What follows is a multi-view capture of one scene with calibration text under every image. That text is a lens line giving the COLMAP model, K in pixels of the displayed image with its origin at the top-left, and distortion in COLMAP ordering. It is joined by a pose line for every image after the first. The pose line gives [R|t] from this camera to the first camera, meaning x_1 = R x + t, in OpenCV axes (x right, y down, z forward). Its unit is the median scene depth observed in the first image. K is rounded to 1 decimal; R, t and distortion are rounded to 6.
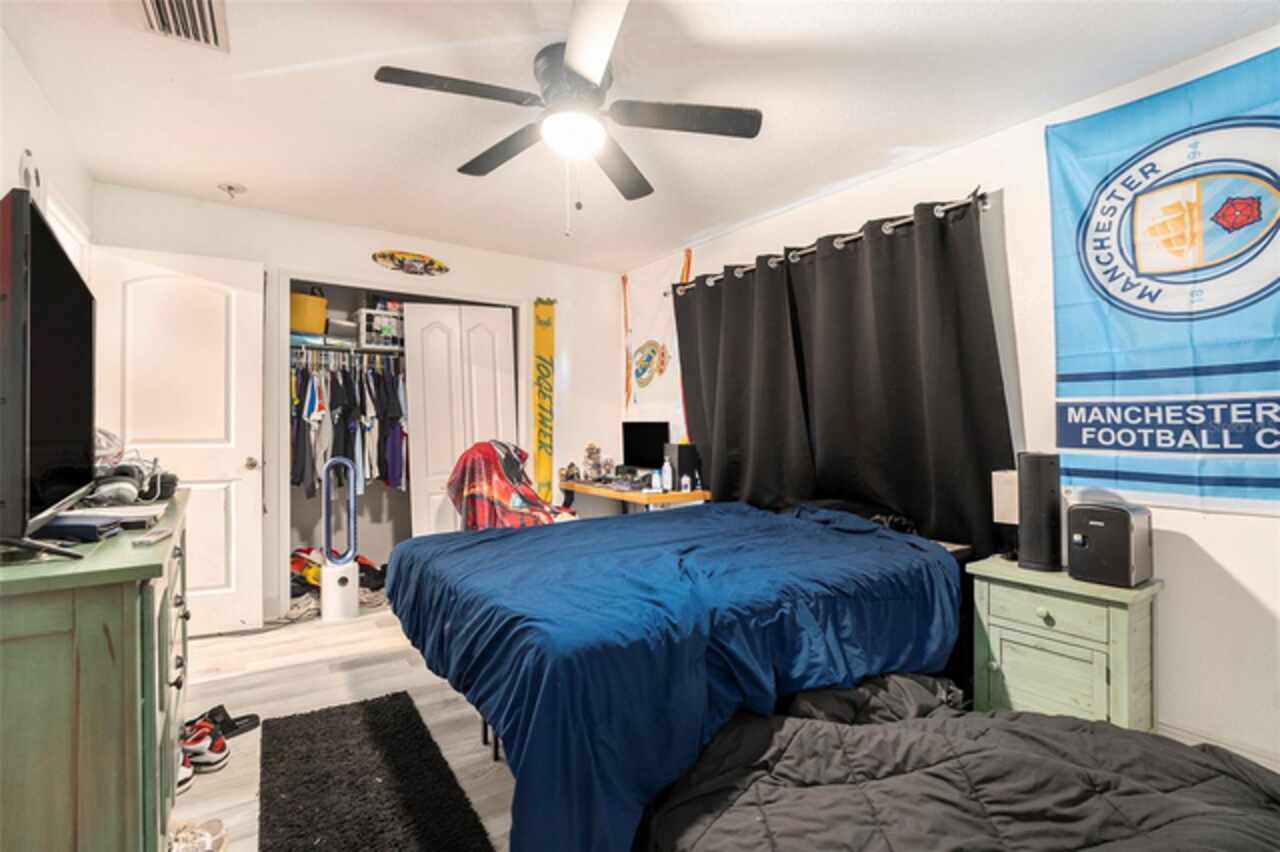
lens RADIAL K [[577.8, 0, 631.5], [0, 577.8, 423.8], [0, 0, 1]] dist [-0.053657, 0.000727]
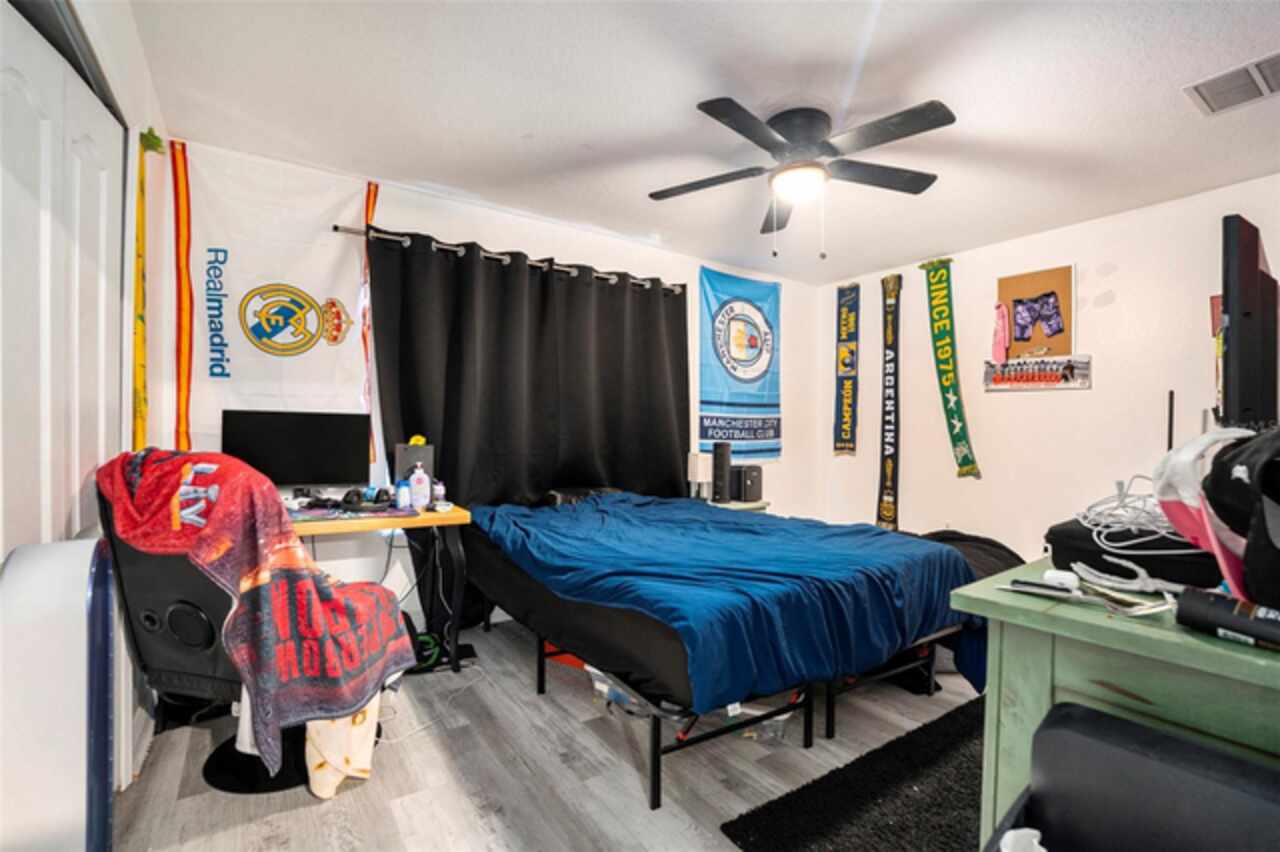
lens RADIAL K [[577.8, 0, 631.5], [0, 577.8, 423.8], [0, 0, 1]] dist [-0.053657, 0.000727]
pose [[-0.001253, 0.013832, 0.999904, -1.221855], [-0.018639, 0.999730, -0.013853, 0.022675], [-0.999826, -0.018654, -0.000995, 1.287711]]
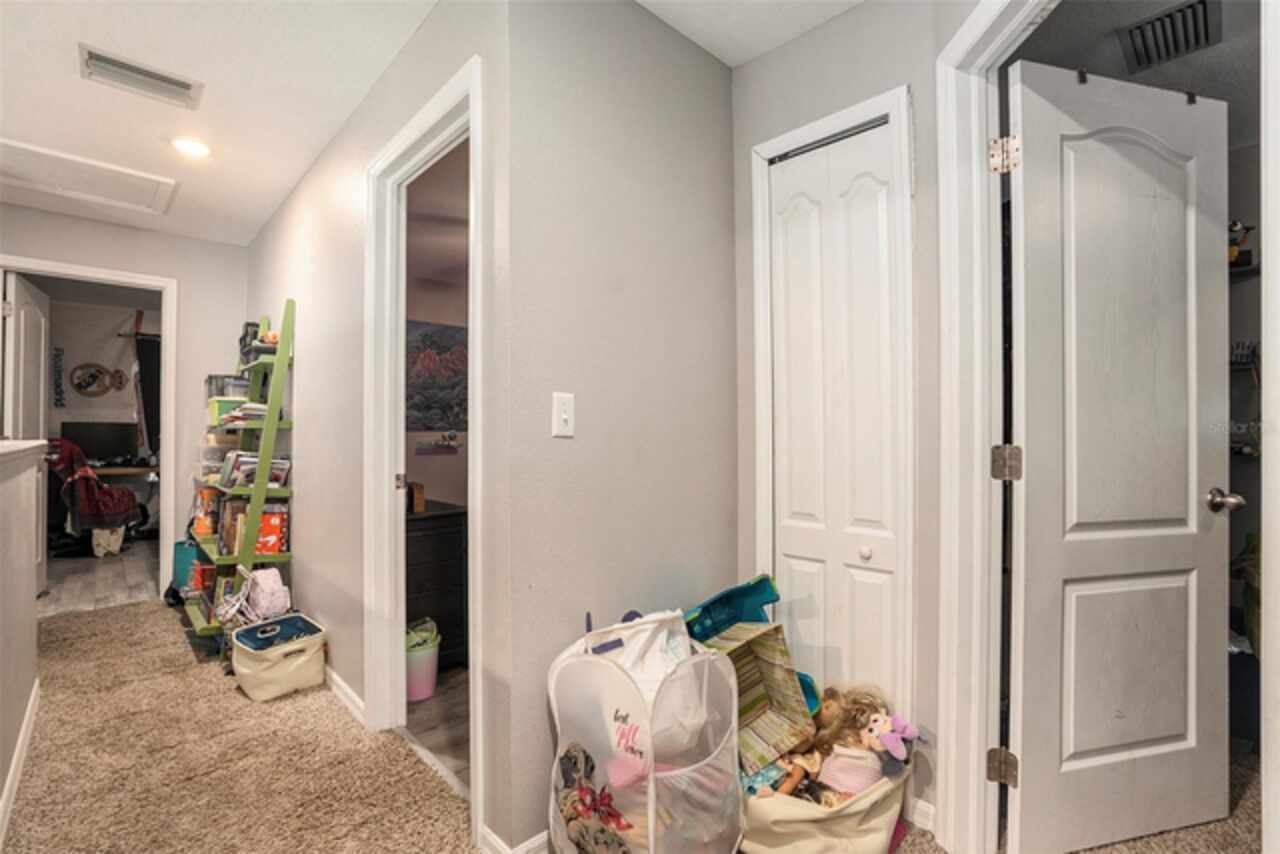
lens RADIAL K [[577.8, 0, 631.5], [0, 577.8, 424.8], [0, 0, 1]] dist [-0.053657, 0.000727]
pose [[-0.176803, 0.008271, 0.984211, -3.043250], [-0.013165, 0.999855, -0.010768, -0.002243], [-0.984158, -0.014861, -0.176669, -0.043740]]
